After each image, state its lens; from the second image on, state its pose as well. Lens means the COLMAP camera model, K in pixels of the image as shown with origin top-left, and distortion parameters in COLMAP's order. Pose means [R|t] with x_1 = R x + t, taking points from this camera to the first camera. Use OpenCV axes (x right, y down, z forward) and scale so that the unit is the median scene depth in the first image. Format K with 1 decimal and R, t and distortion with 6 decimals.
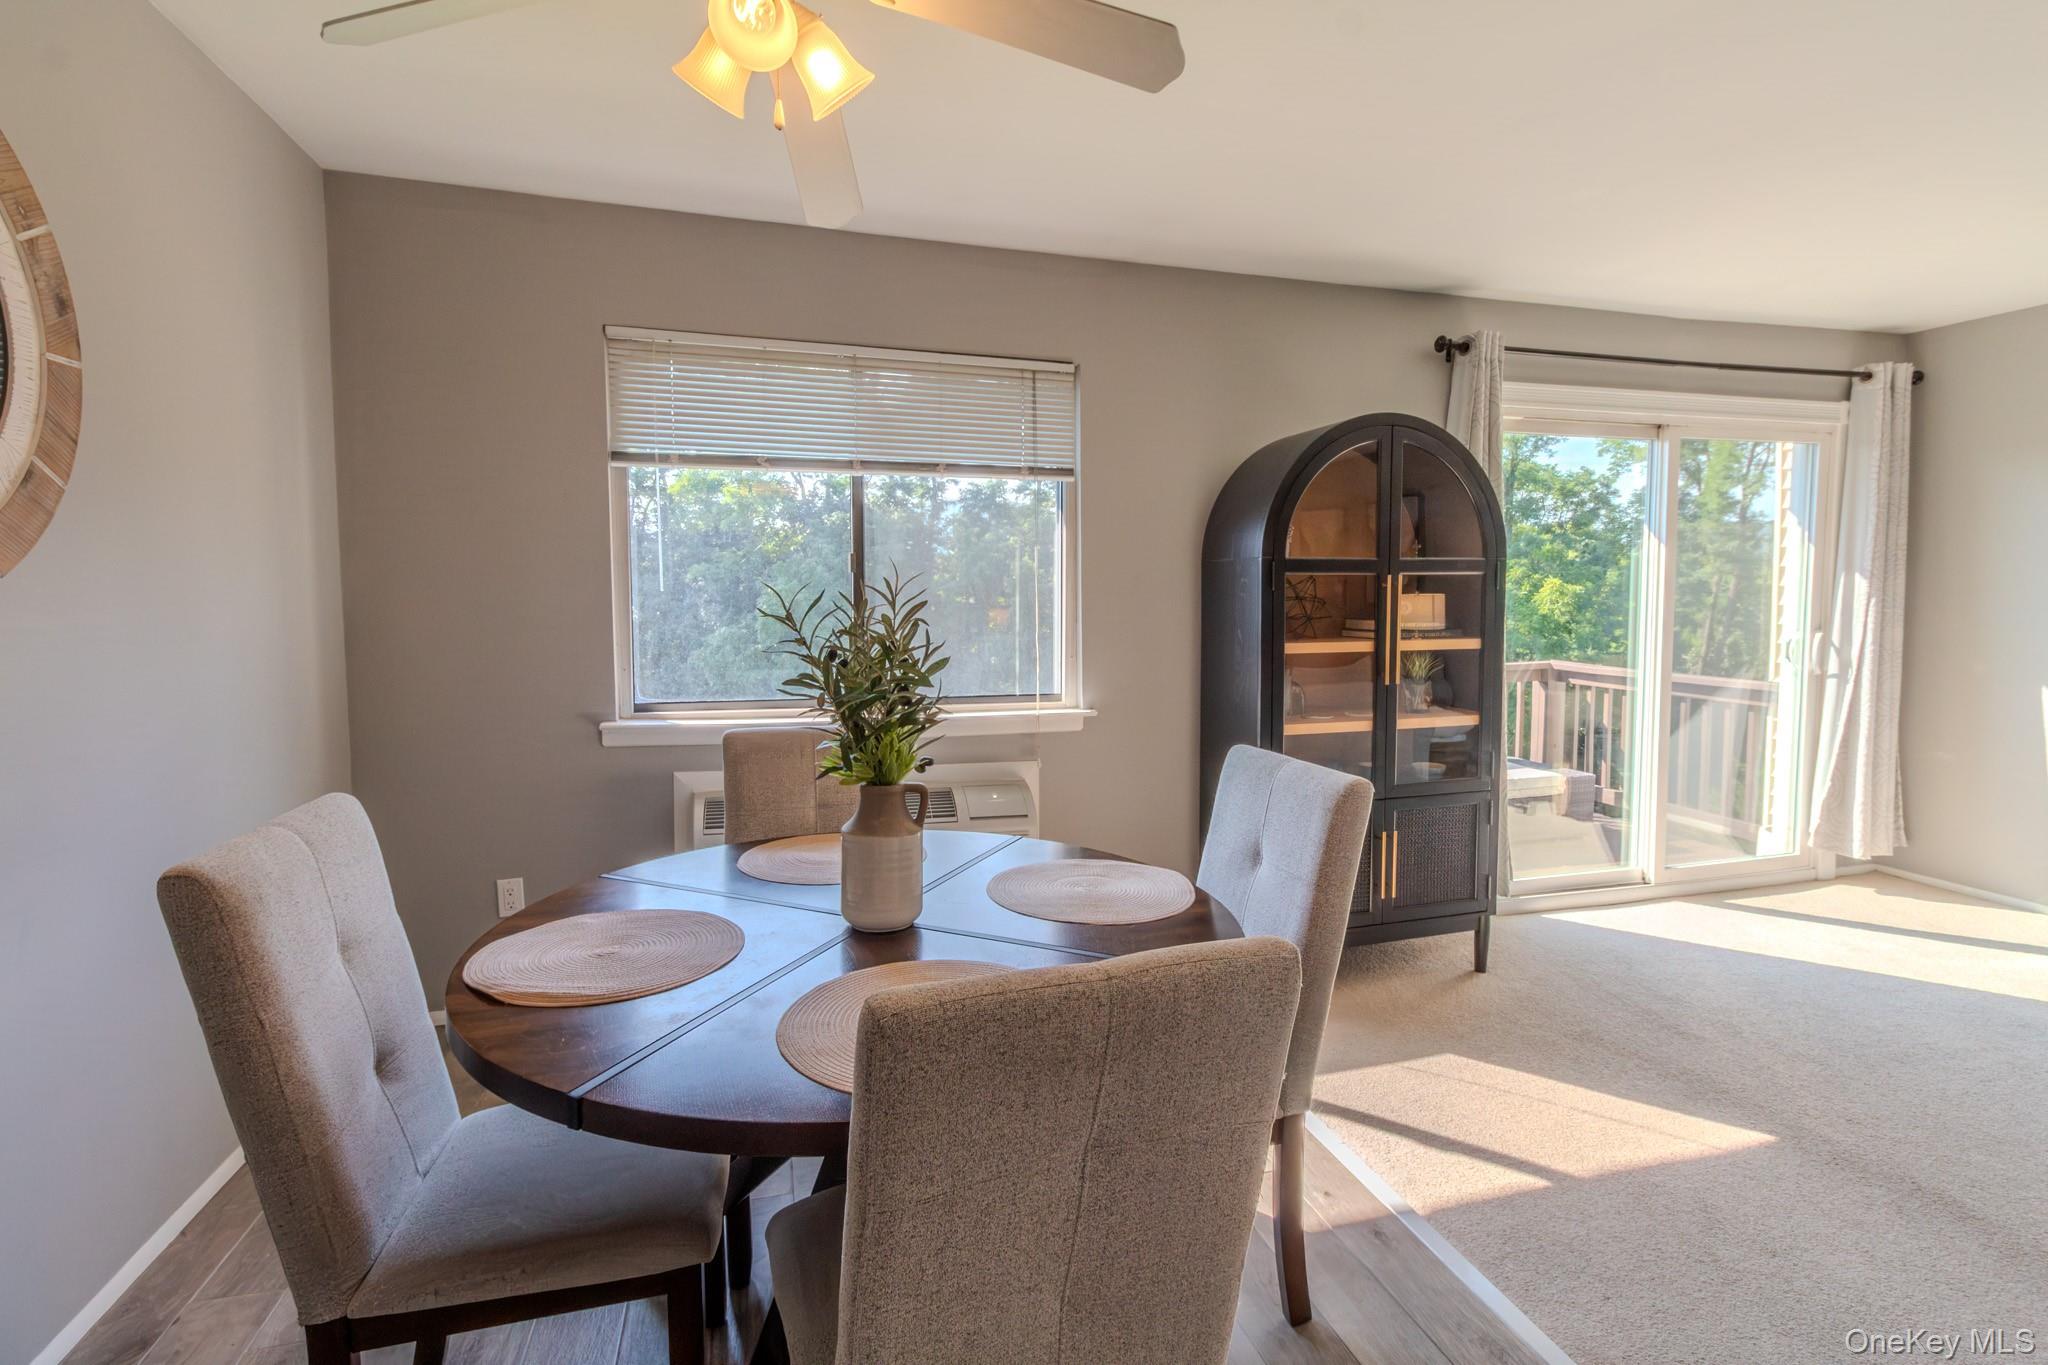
lens RADIAL K [[942.7, 0, 1031.2], [0, 942.7, 661.0], [0, 0, 1]] dist [0.004609, -0.001158]
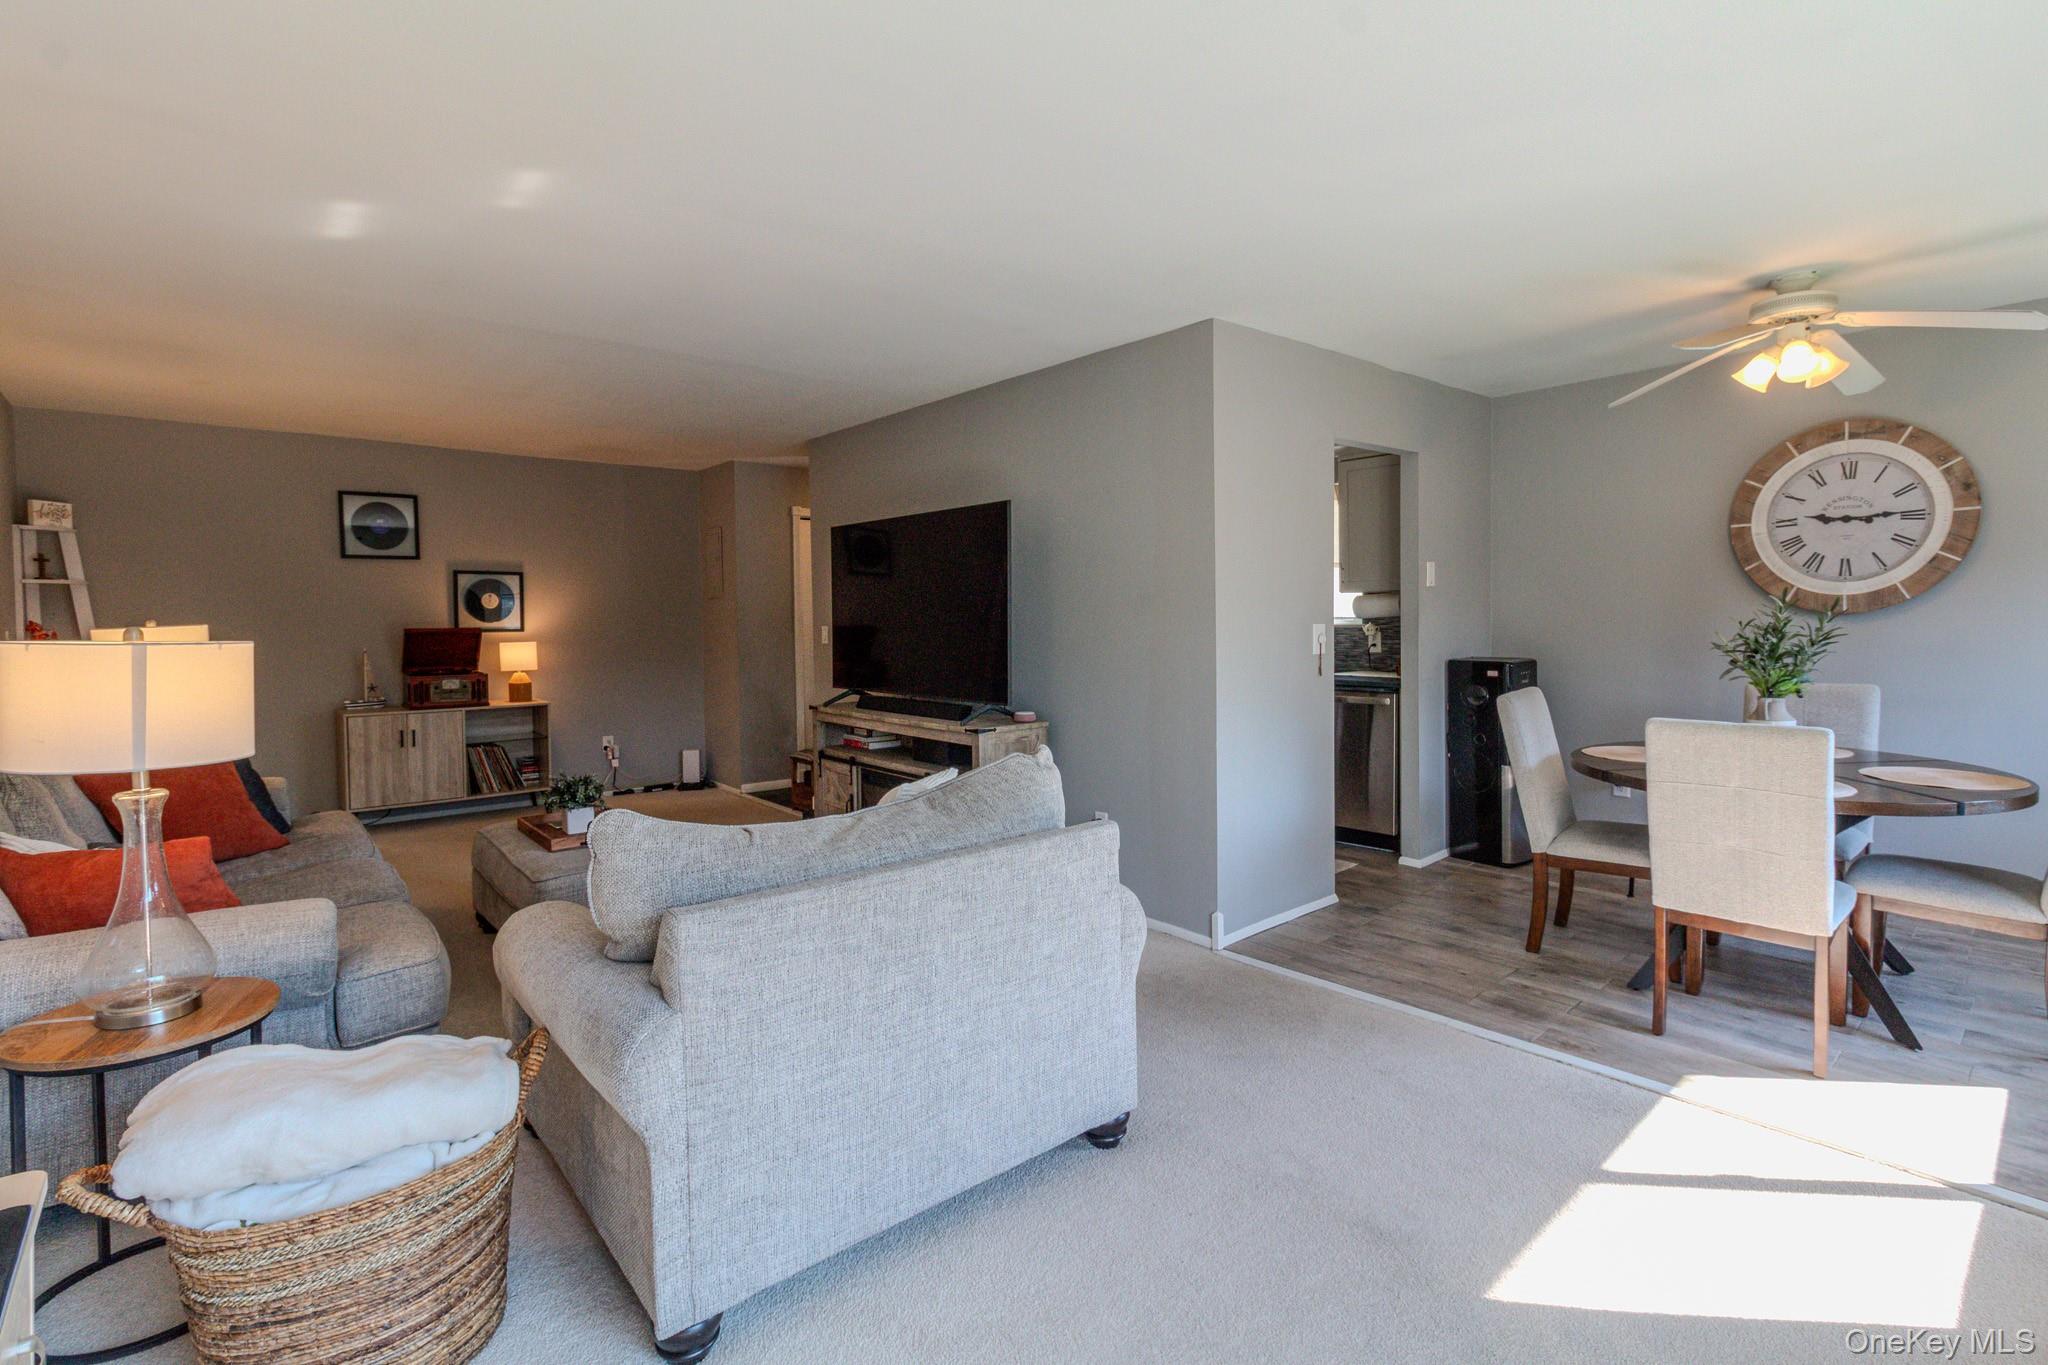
lens RADIAL K [[942.7, 0, 1001.6], [0, 942.7, 623.6], [0, 0, 1]] dist [0.004609, -0.001158]
pose [[-0.912083, 0.016633, -0.409669, 0.845152], [-0.015548, 0.997055, 0.075099, -0.061043], [0.409711, 0.074866, -0.909138, 0.826605]]
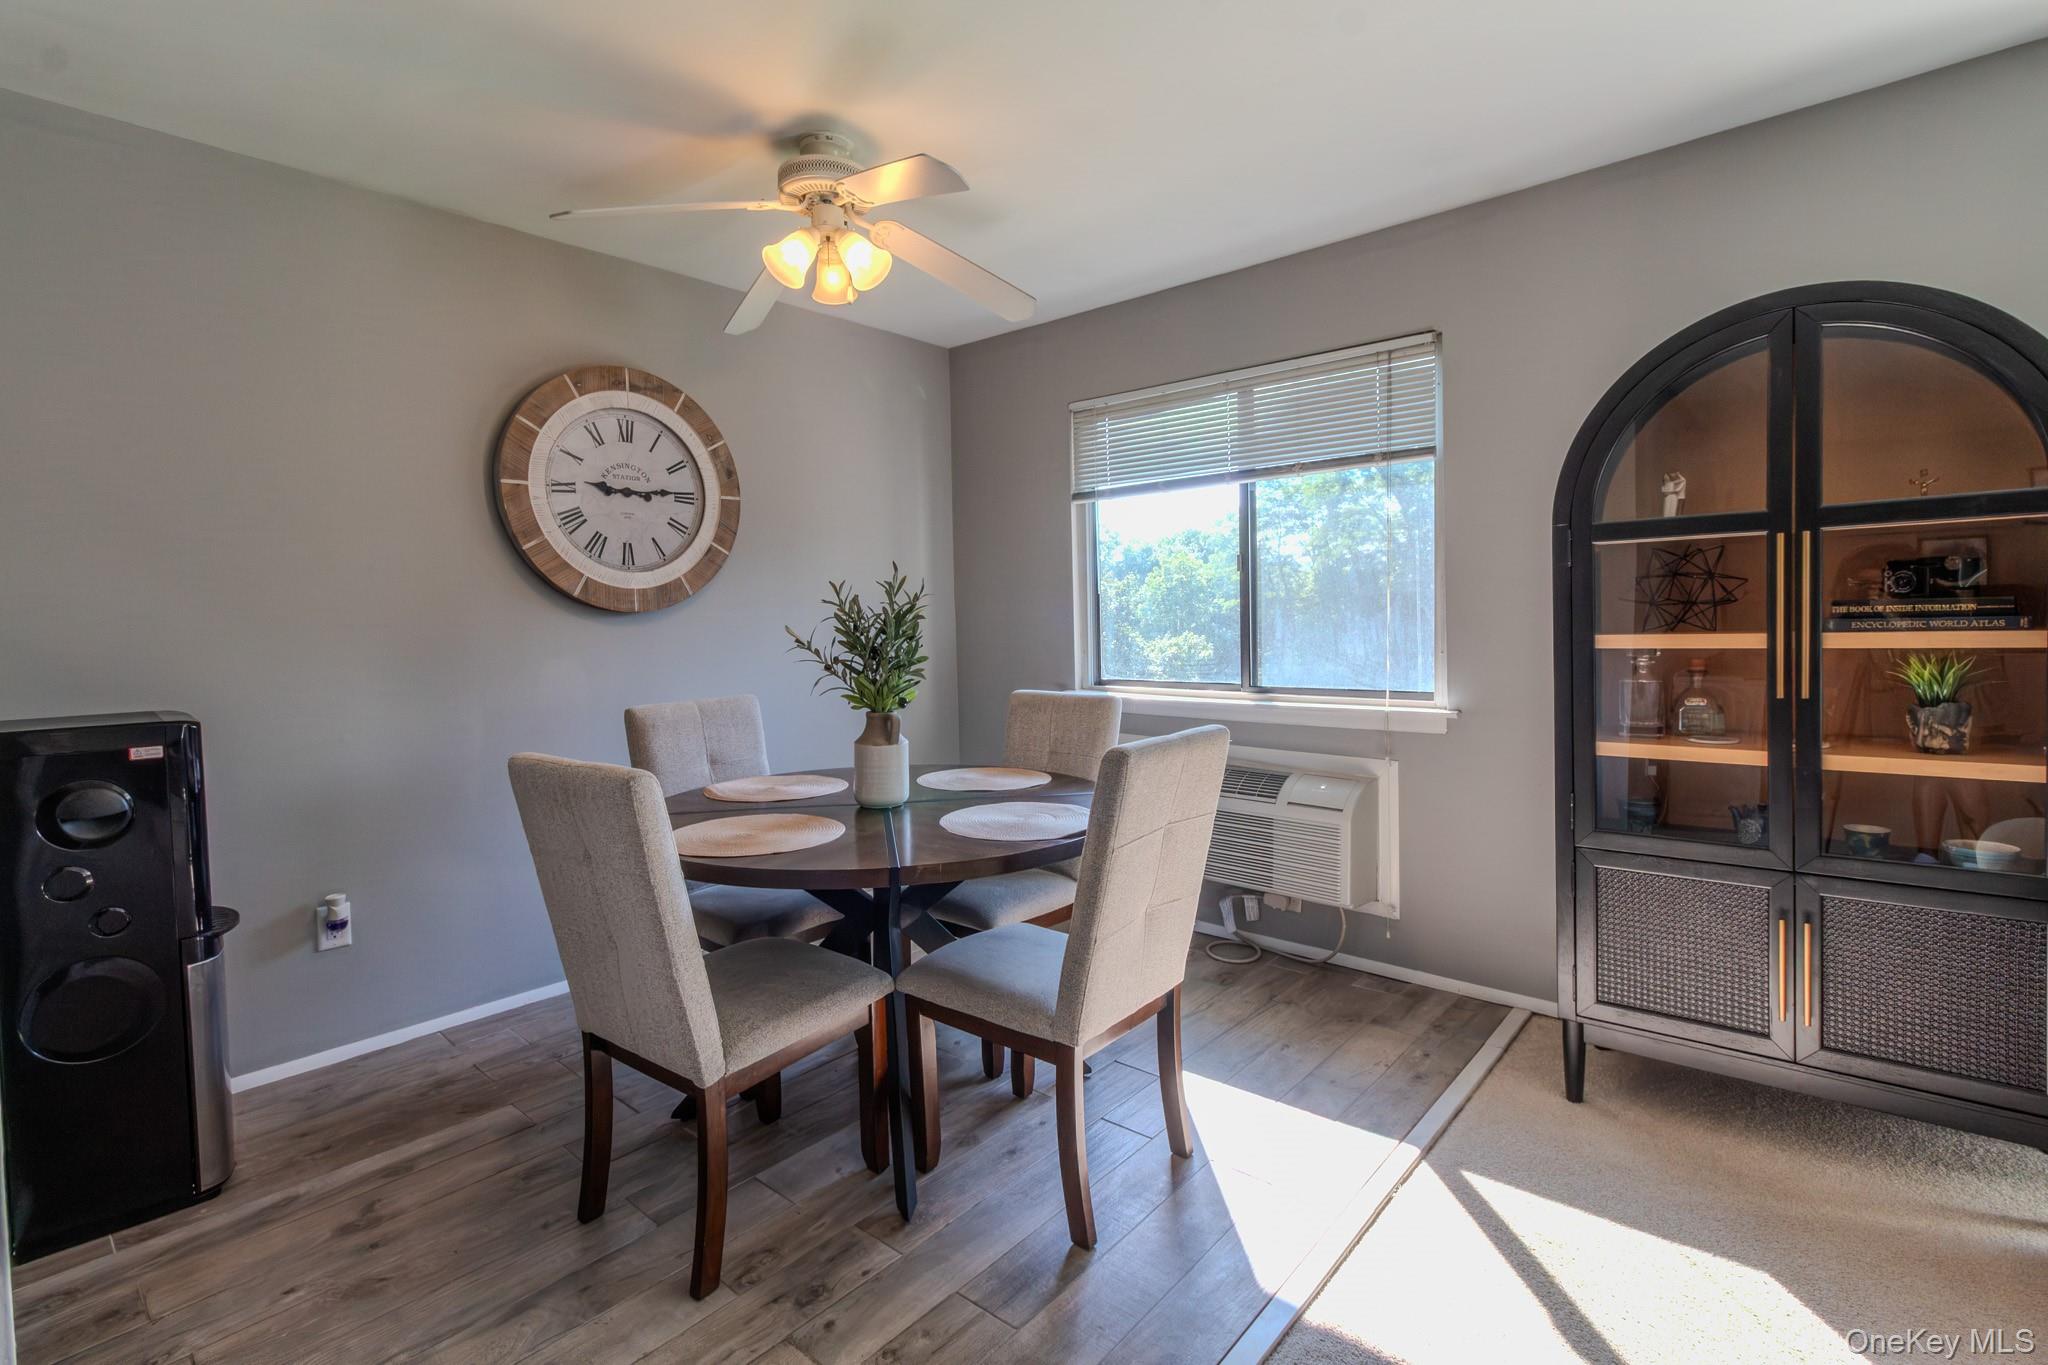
lens RADIAL K [[942.7, 0, 1036.8], [0, 942.7, 655.9], [0, 0, 1]] dist [0.004609, -0.001158]
pose [[0.546945, 0.022026, -0.836879, 0.472624], [-0.038772, 0.999248, 0.000960, 0.010768], [0.836270, 0.031923, 0.547387, 0.144651]]
